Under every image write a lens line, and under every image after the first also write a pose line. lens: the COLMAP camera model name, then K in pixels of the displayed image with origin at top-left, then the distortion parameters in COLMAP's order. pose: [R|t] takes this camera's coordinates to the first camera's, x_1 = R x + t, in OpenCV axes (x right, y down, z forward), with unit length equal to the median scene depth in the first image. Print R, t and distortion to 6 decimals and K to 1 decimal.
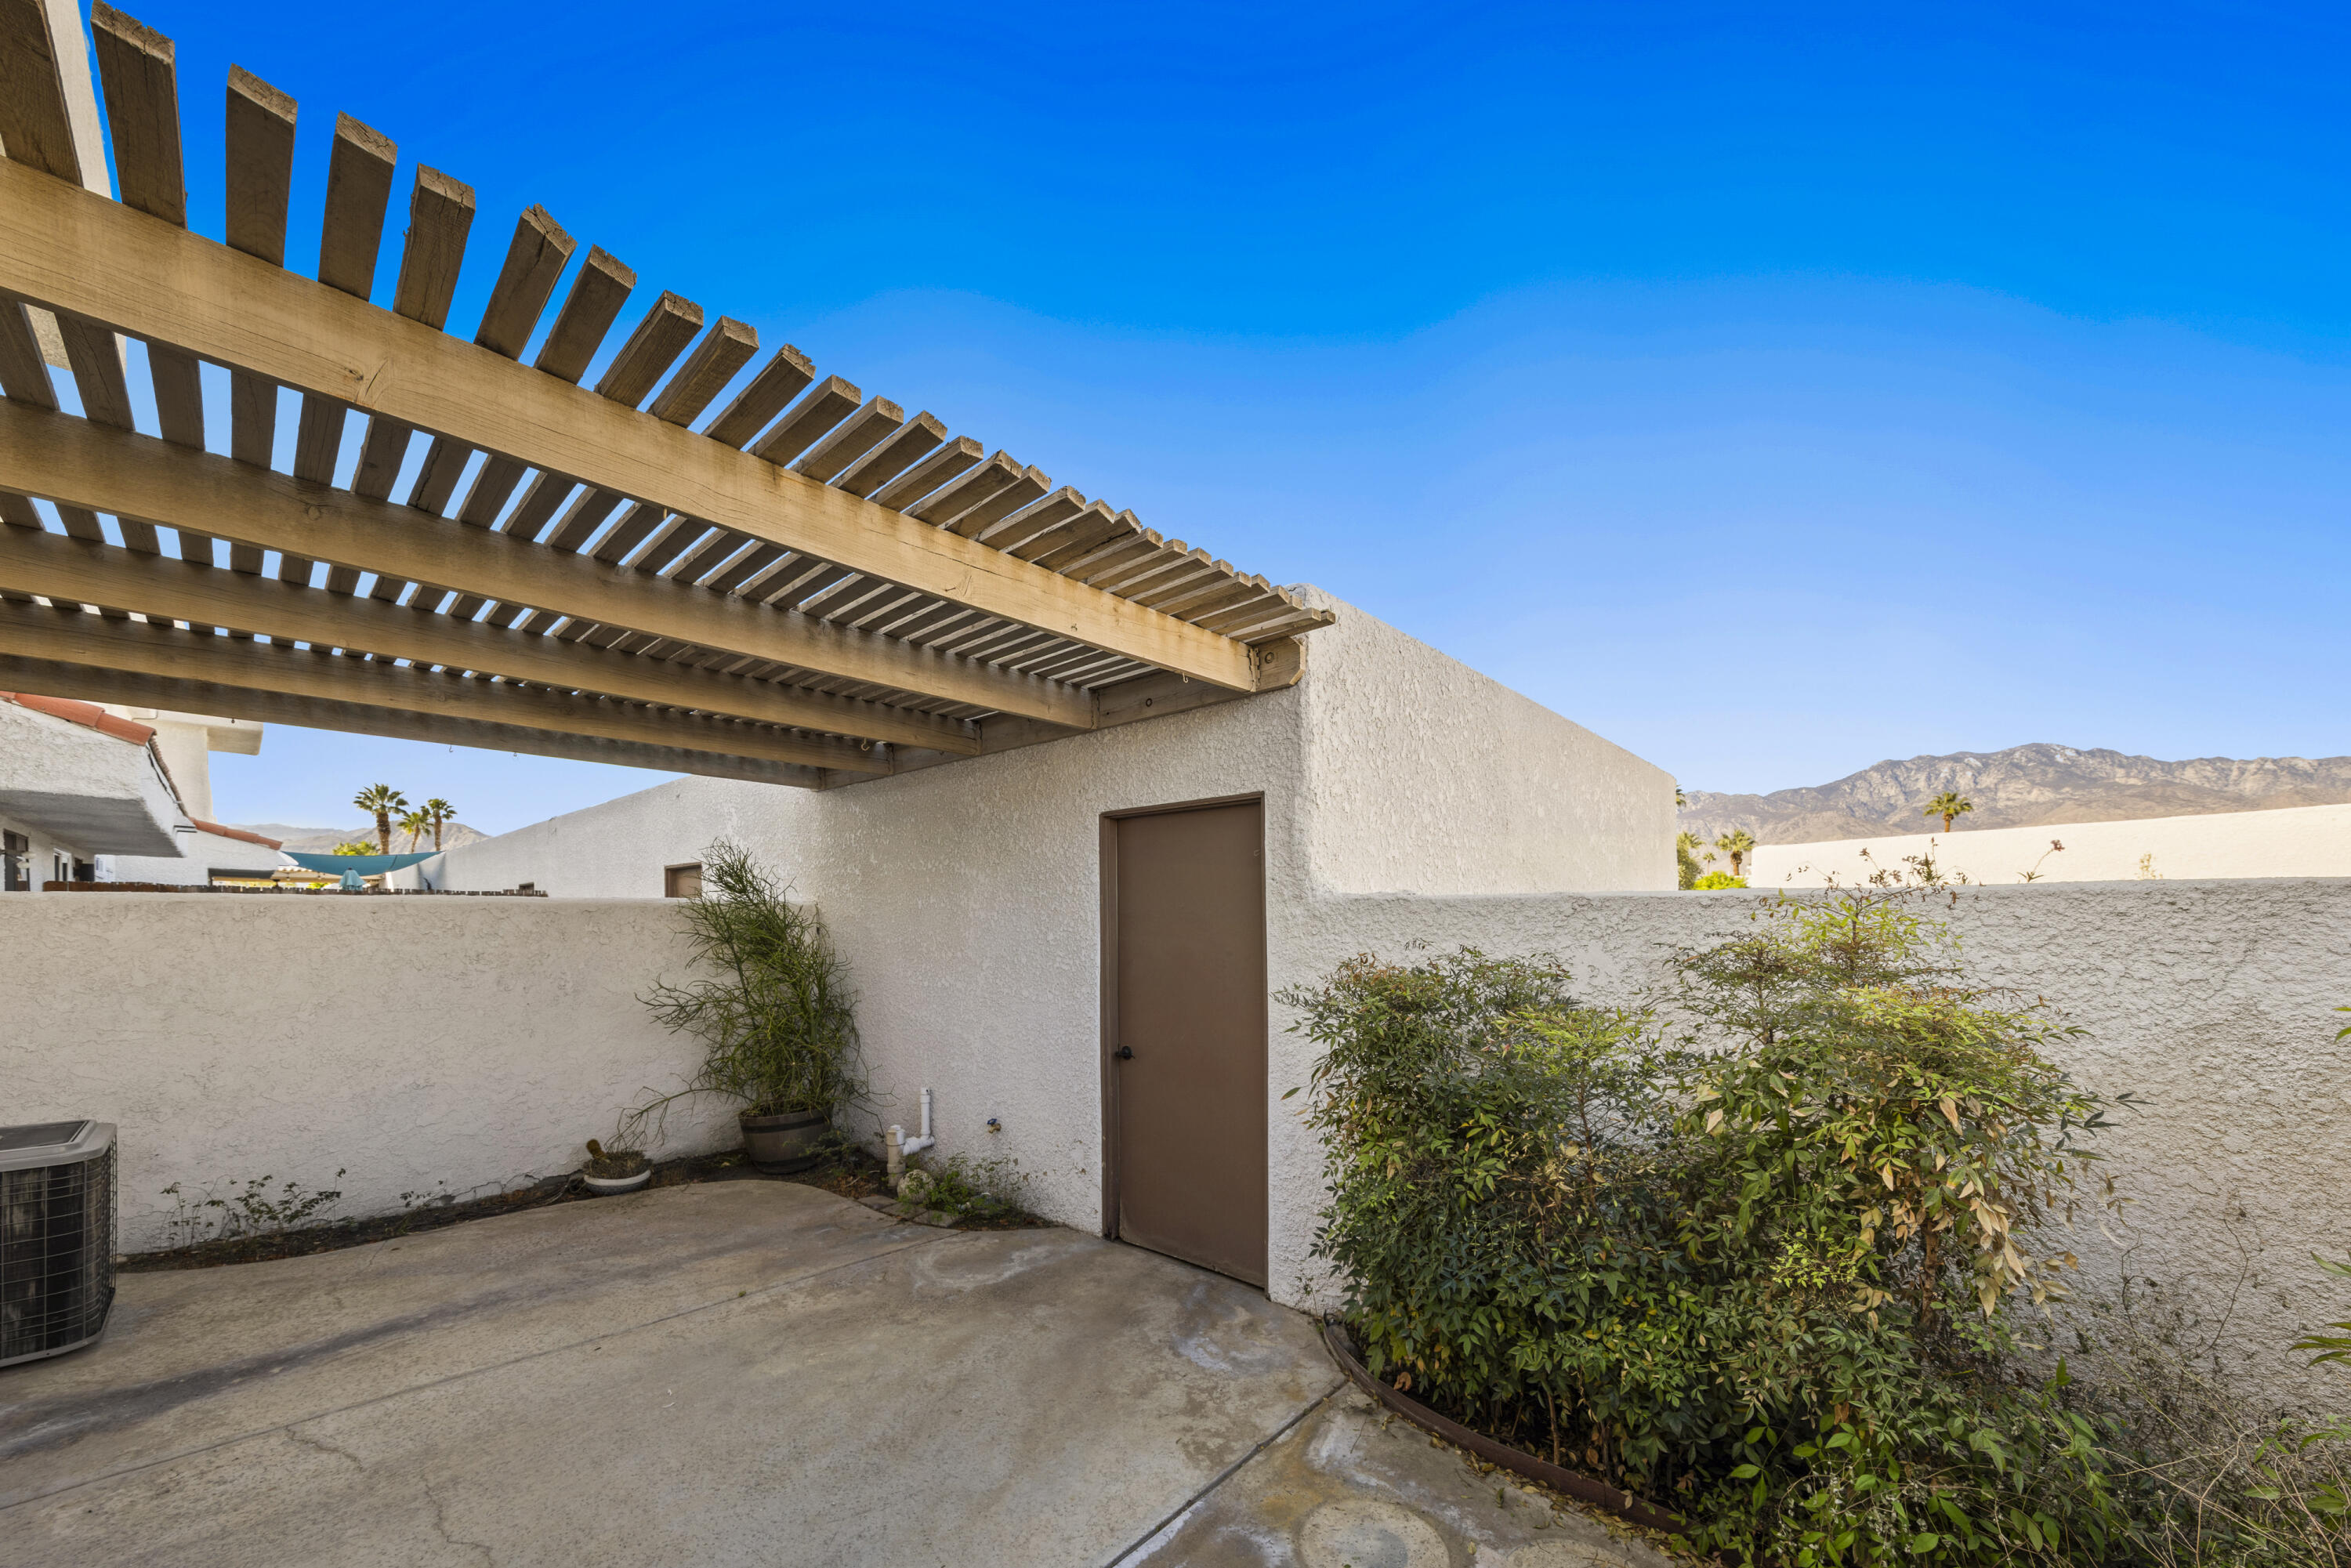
lens RADIAL K [[912.9, 0, 1229.1], [0, 912.9, 927.0], [0, 0, 1]] dist [0.004169, 0.000197]
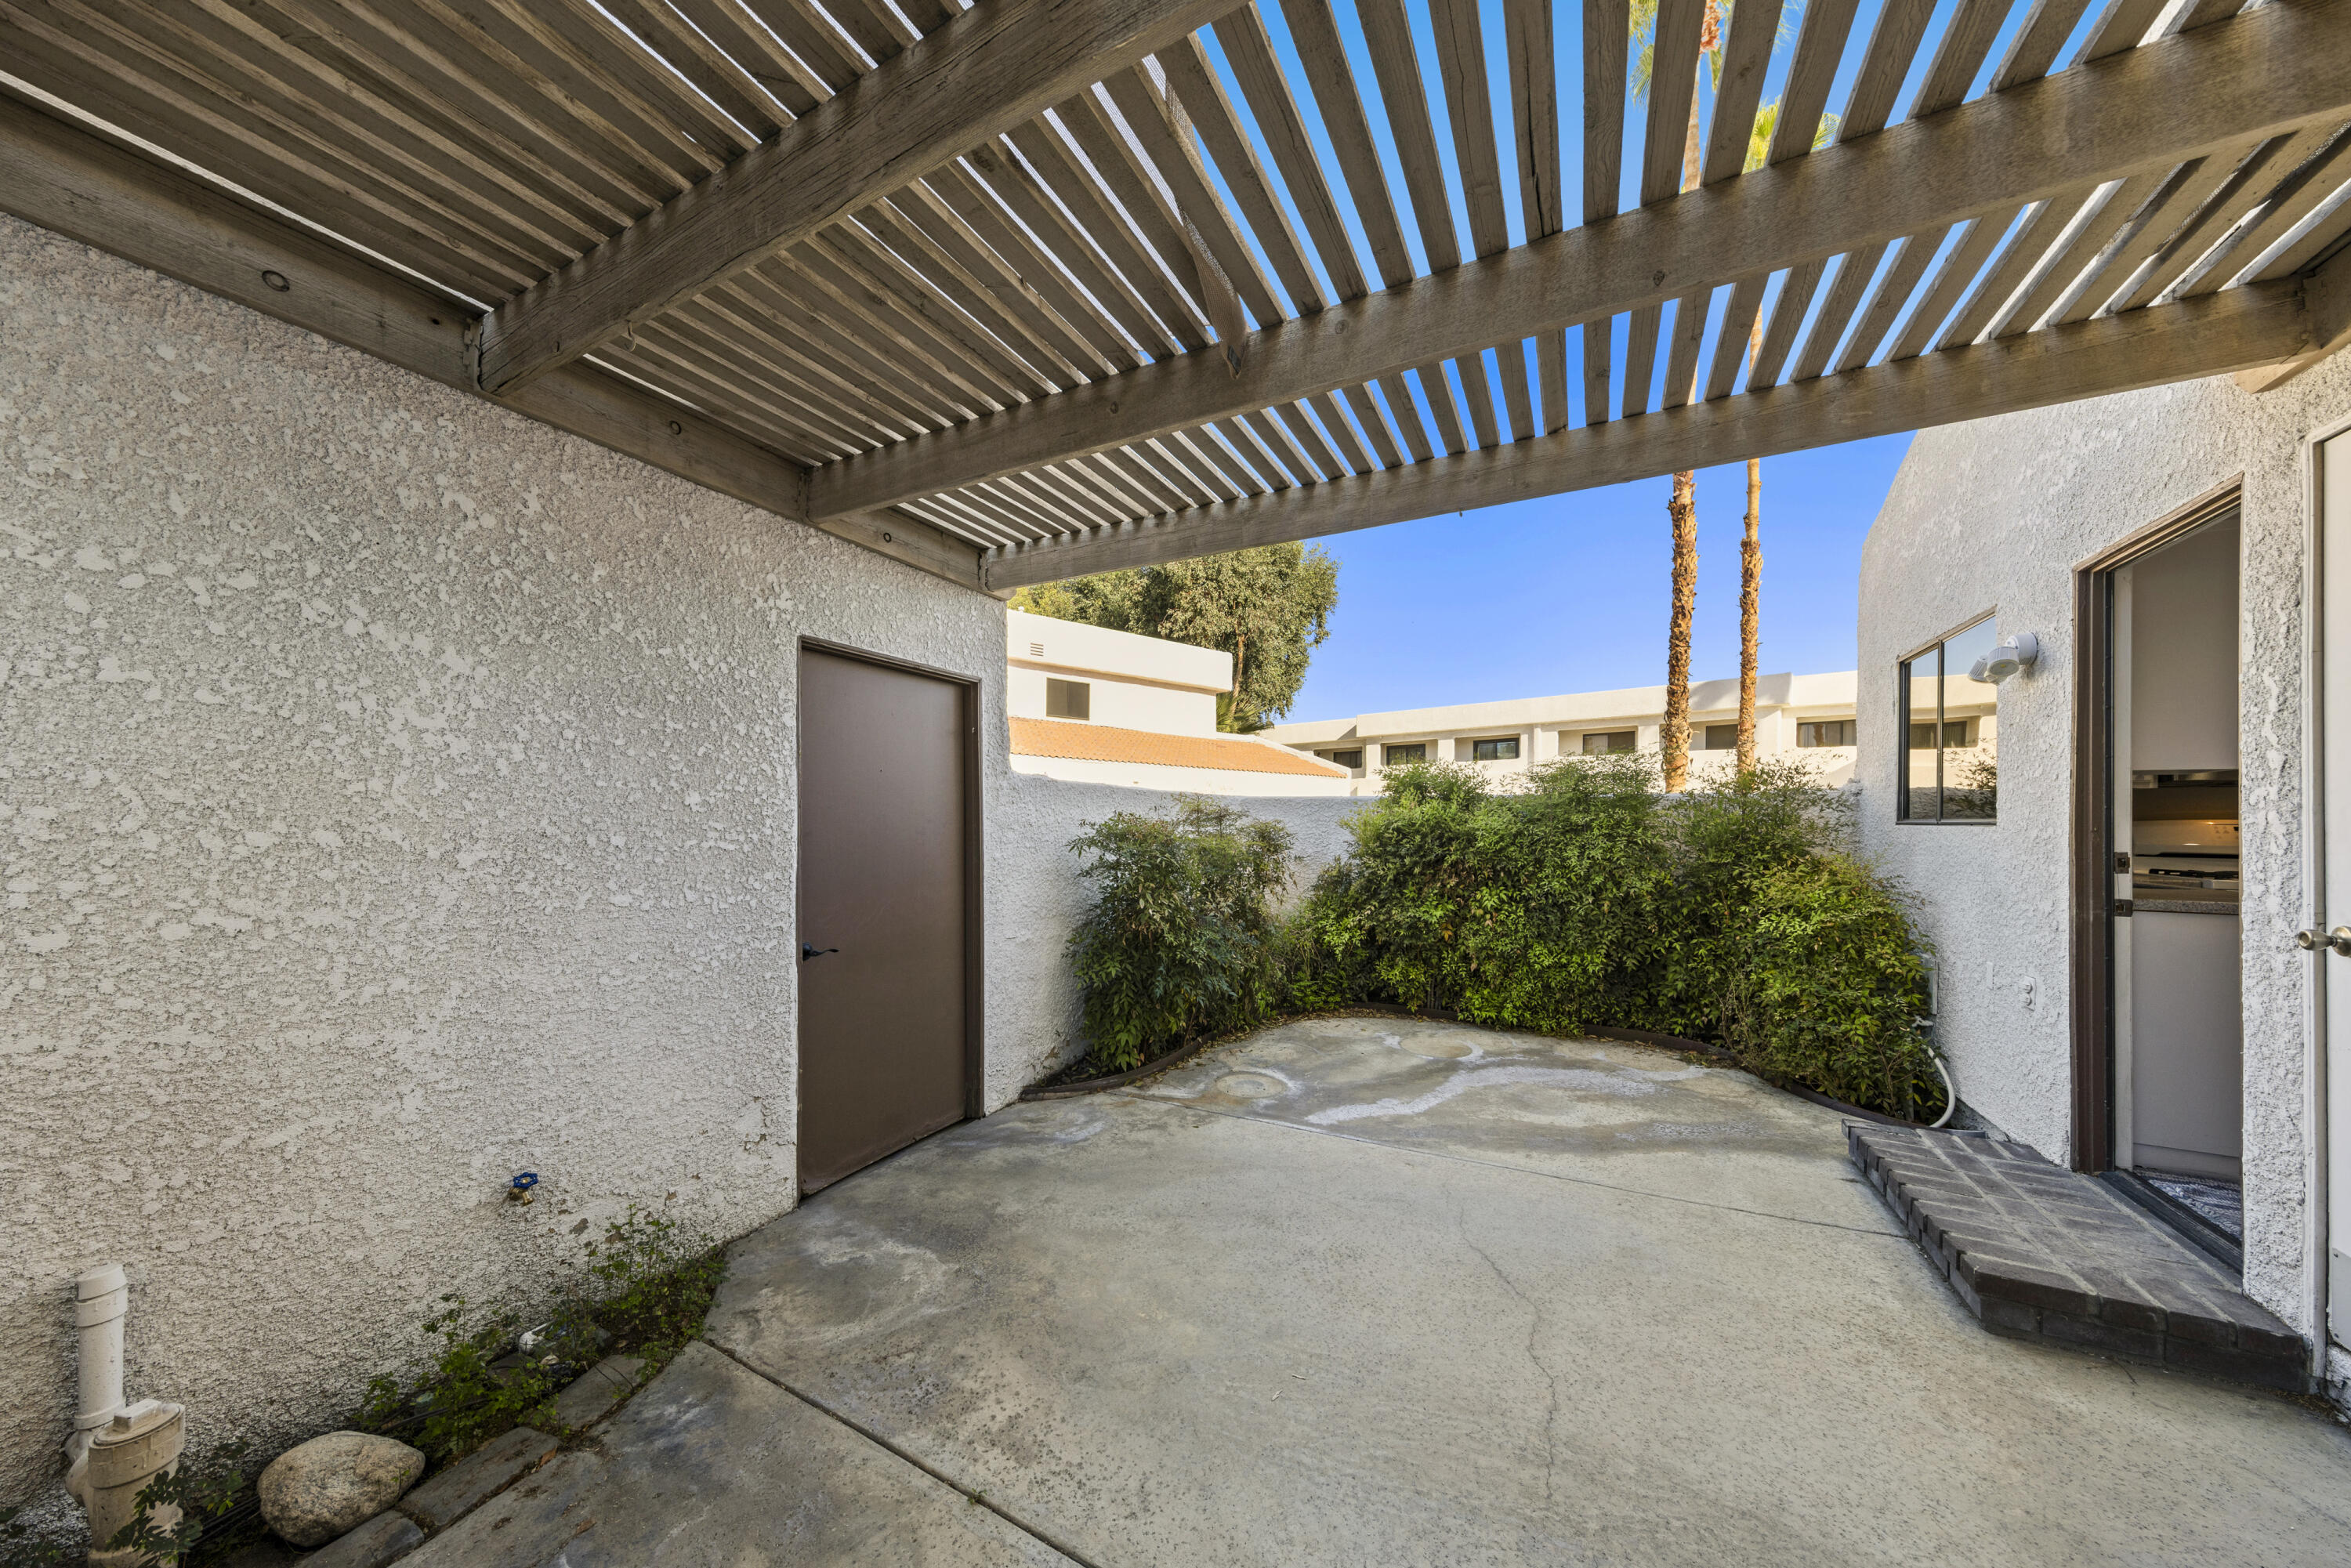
lens RADIAL K [[806.6, 0, 1185.2], [0, 806.6, 827.6], [0, 0, 1]] dist [0.001290, 0.000074]
pose [[-0.282247, -0.000465, 0.959342, -1.015784], [0.006396, 0.999977, 0.002367, 0.038567], [-0.959321, 0.006804, -0.282237, 1.045108]]
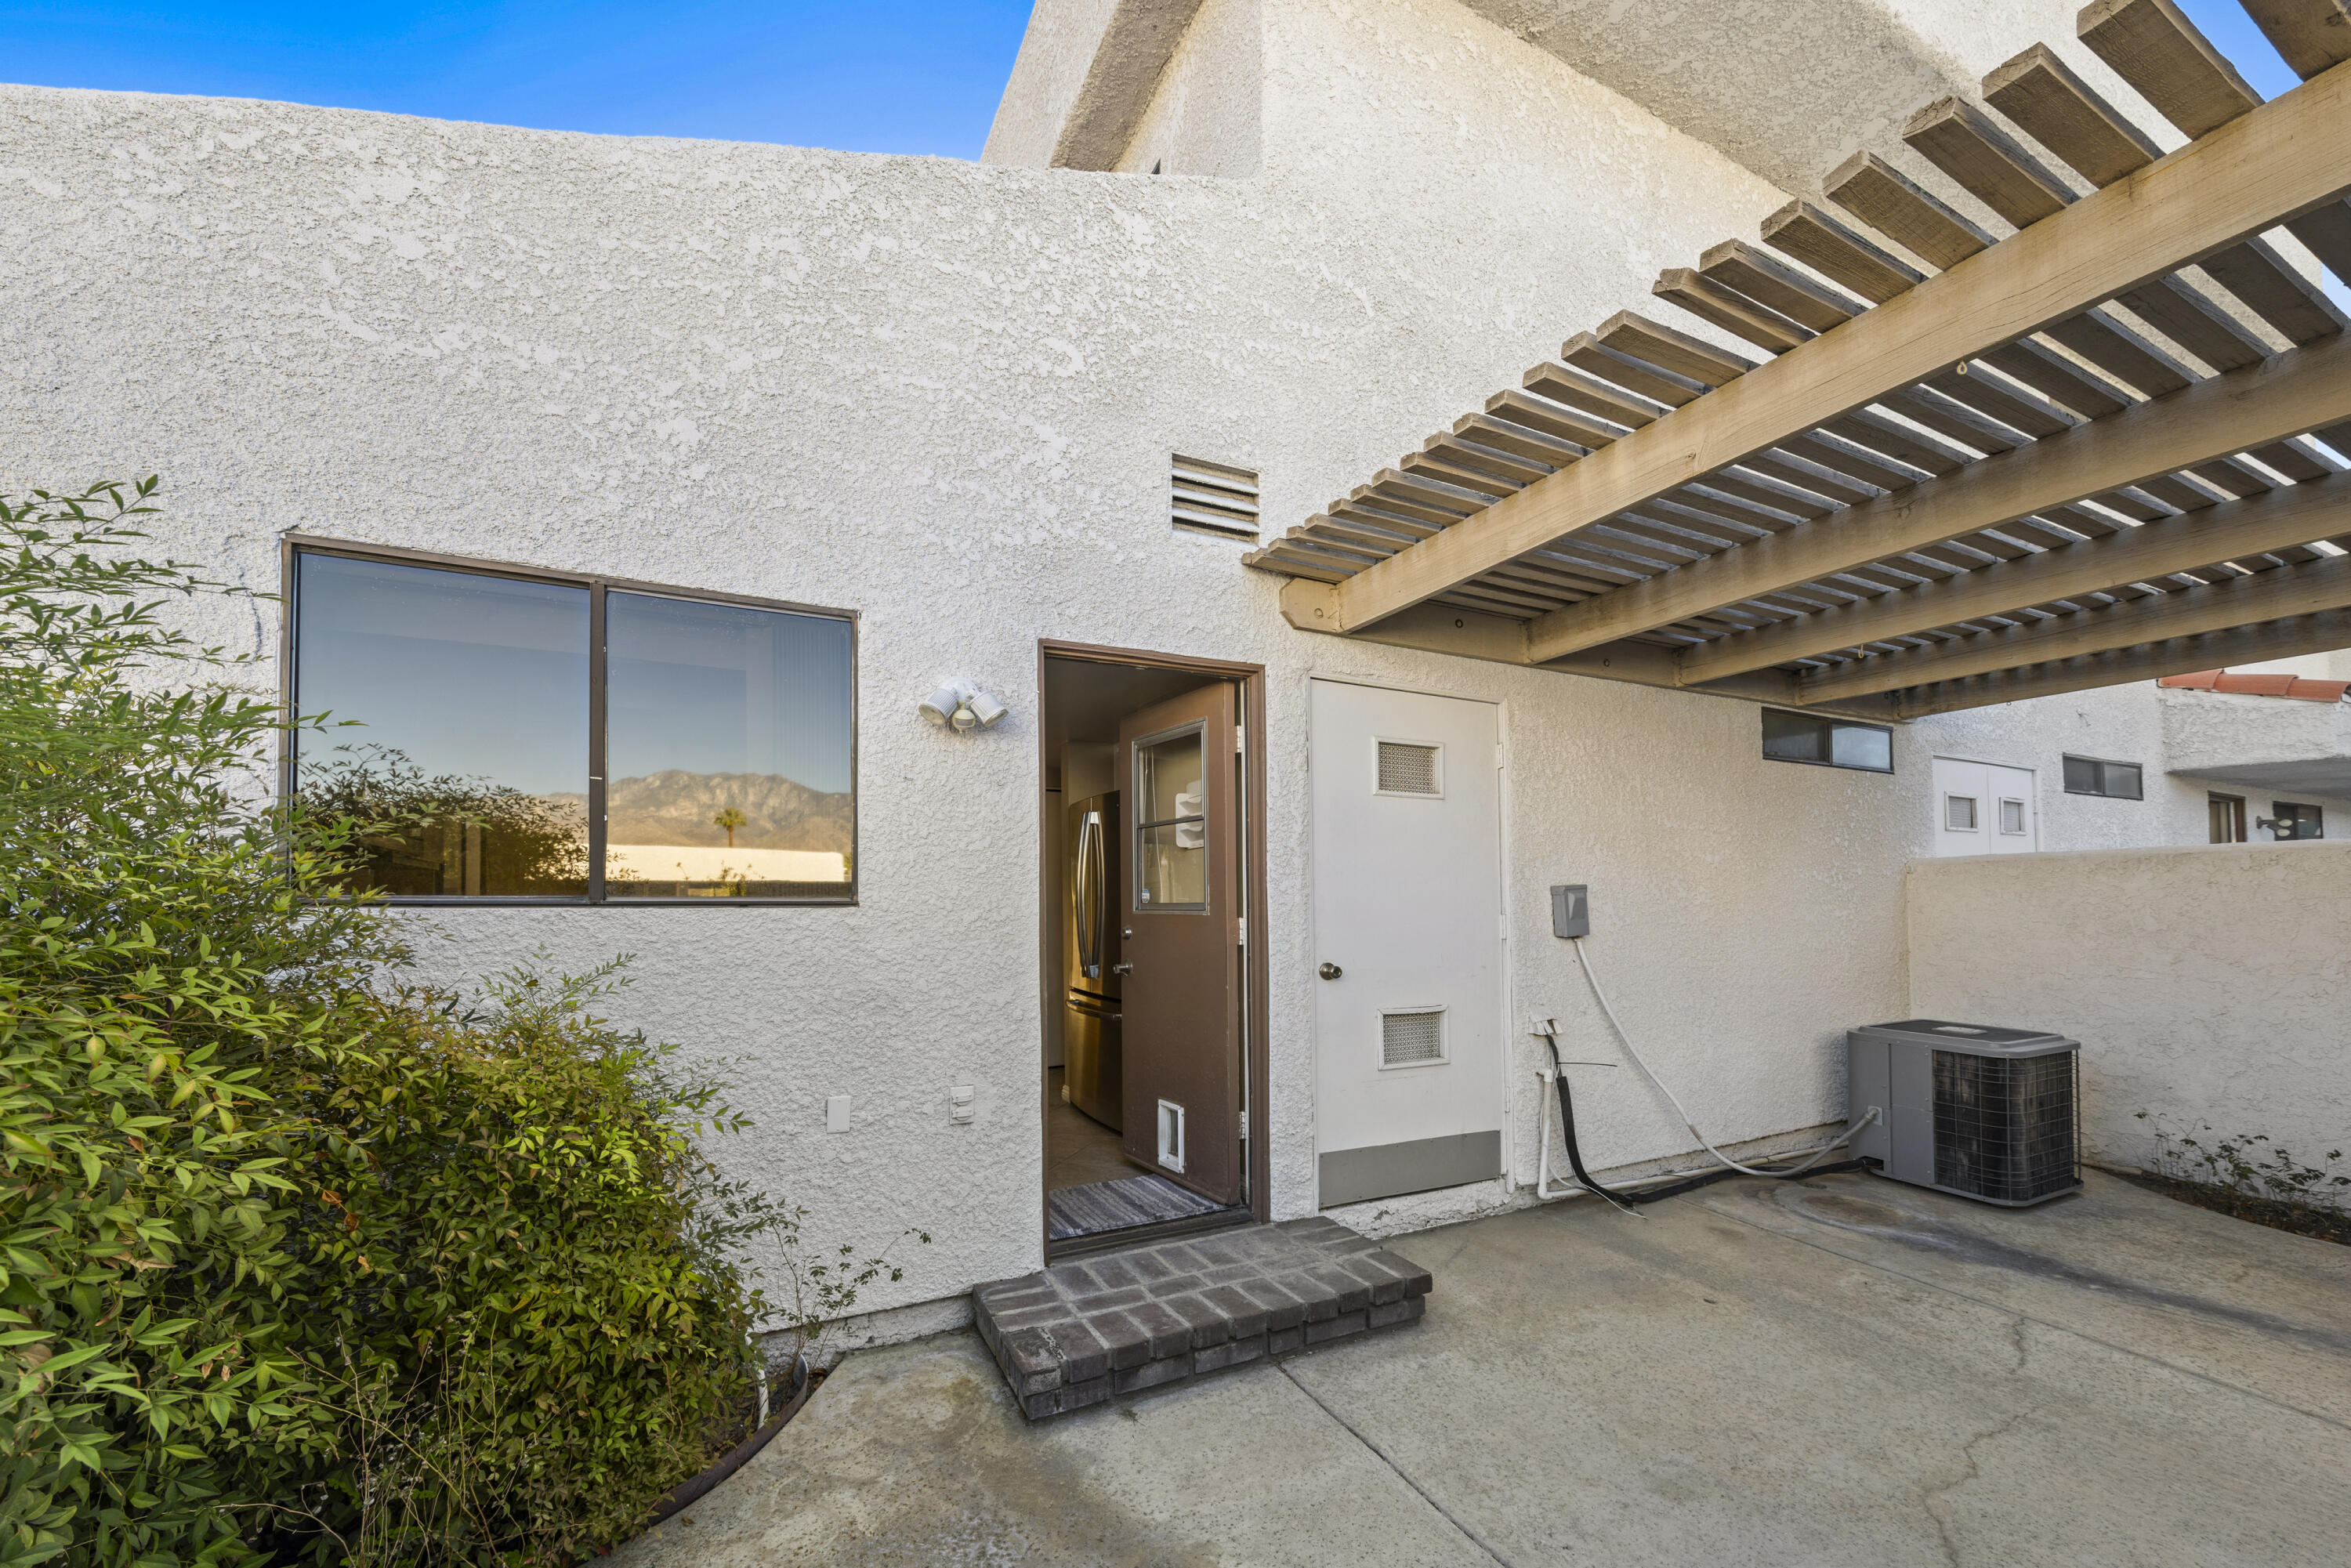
lens RADIAL K [[806.6, 0, 1150.0], [0, 806.6, 888.8], [0, 0, 1]] dist [0.001290, 0.000074]
pose [[-0.409485, -0.013425, -0.912218, 0.230772], [-0.005028, 0.999910, -0.012458, 0.037003], [0.912303, -0.000515, -0.409515, 0.344147]]
